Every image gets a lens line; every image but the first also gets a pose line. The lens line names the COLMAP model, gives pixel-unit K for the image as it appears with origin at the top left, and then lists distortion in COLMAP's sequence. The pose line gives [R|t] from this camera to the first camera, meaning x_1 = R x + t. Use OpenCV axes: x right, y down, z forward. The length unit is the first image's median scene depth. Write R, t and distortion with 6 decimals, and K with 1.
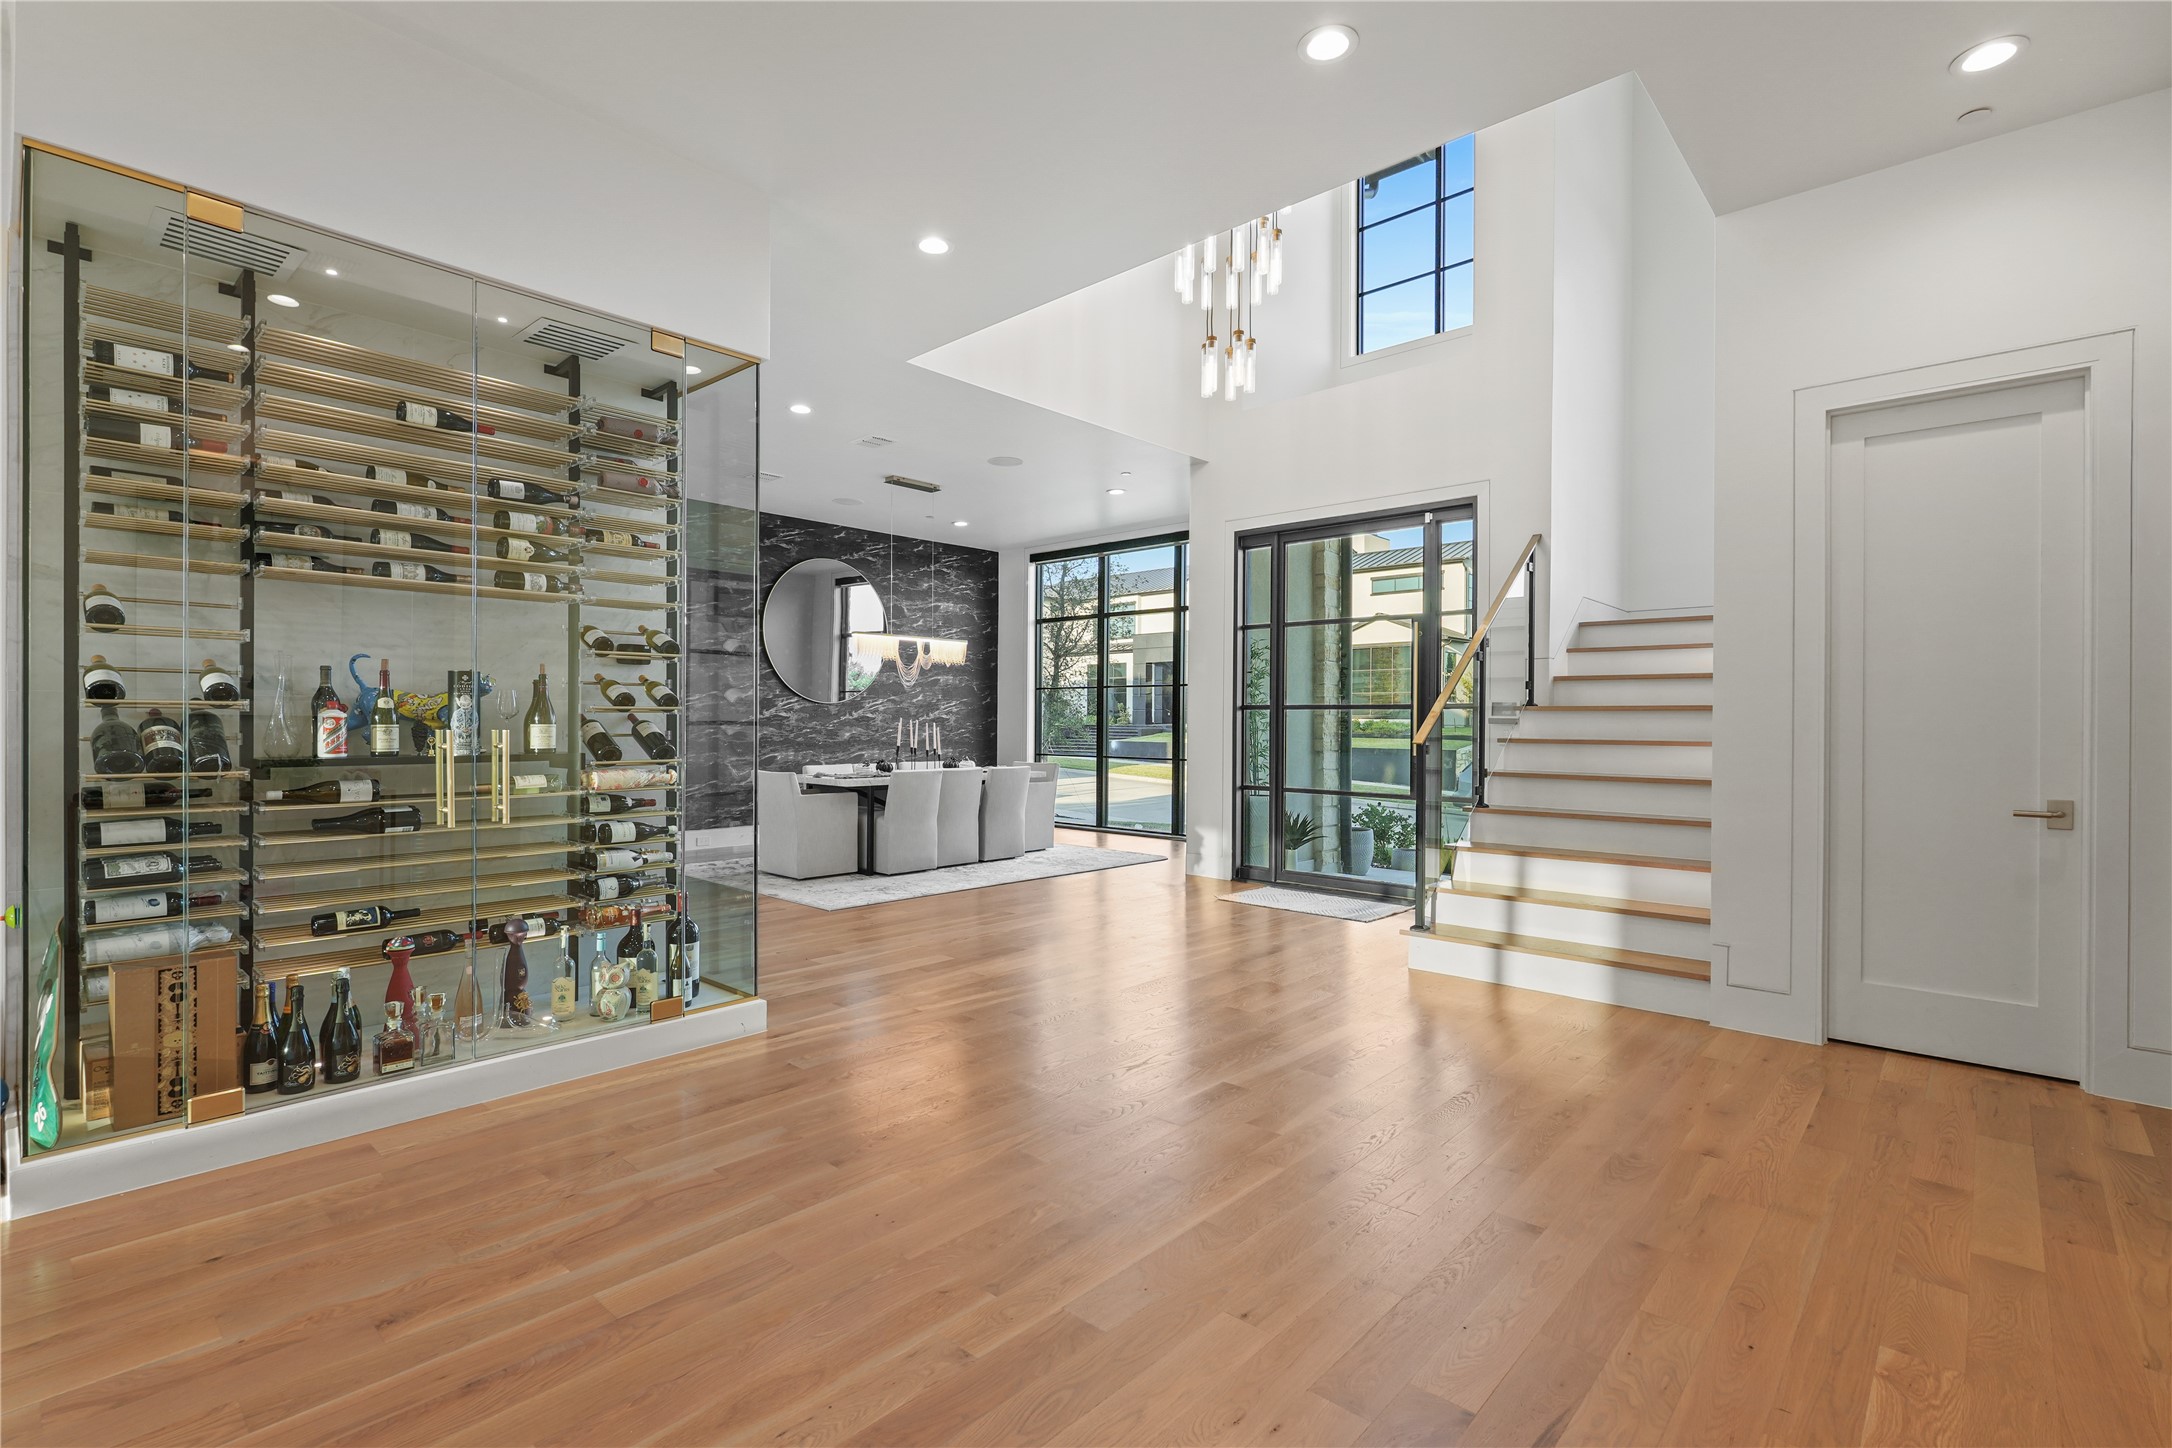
lens RADIAL K [[995.0, 0, 1078.3], [0, 995.0, 725.5], [0, 0, 1]] dist [-0.001269, 0.000146]
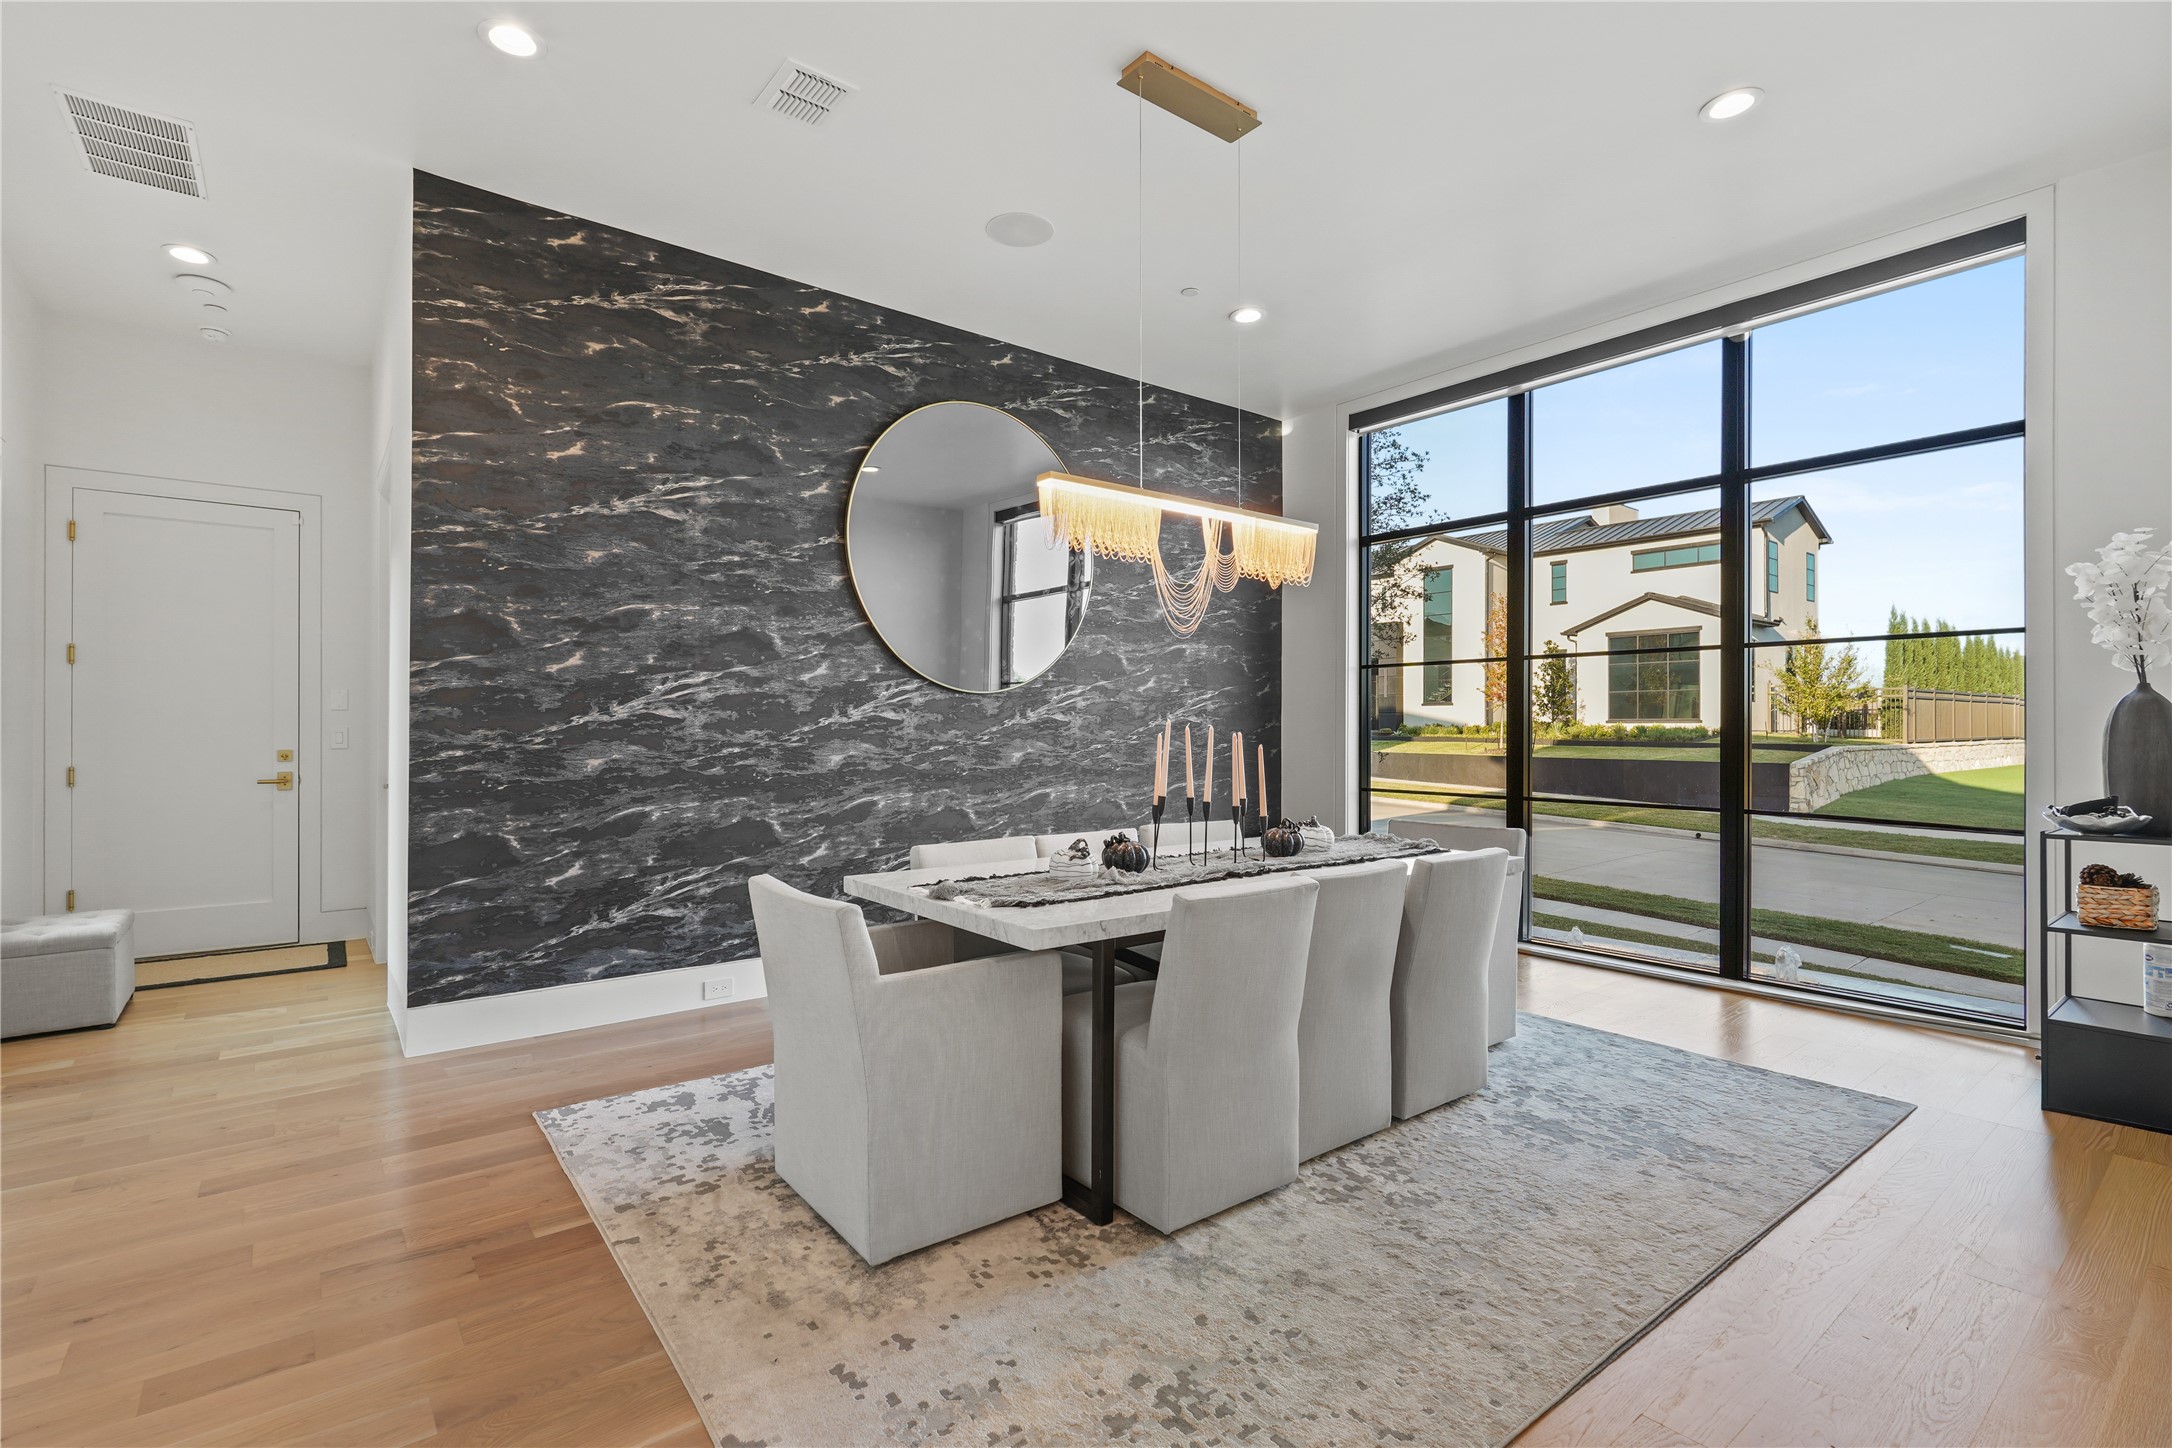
lens RADIAL K [[1008.2, 0, 1086.0], [0, 1008.2, 724.0], [0, 0, 1]] dist [-0.003521, -0.000300]
pose [[0.988733, -0.005314, -0.149594, -0.127374], [0.003674, 0.999930, -0.011235, -0.001103], [0.149643, 0.010559, 0.988684, 0.525191]]
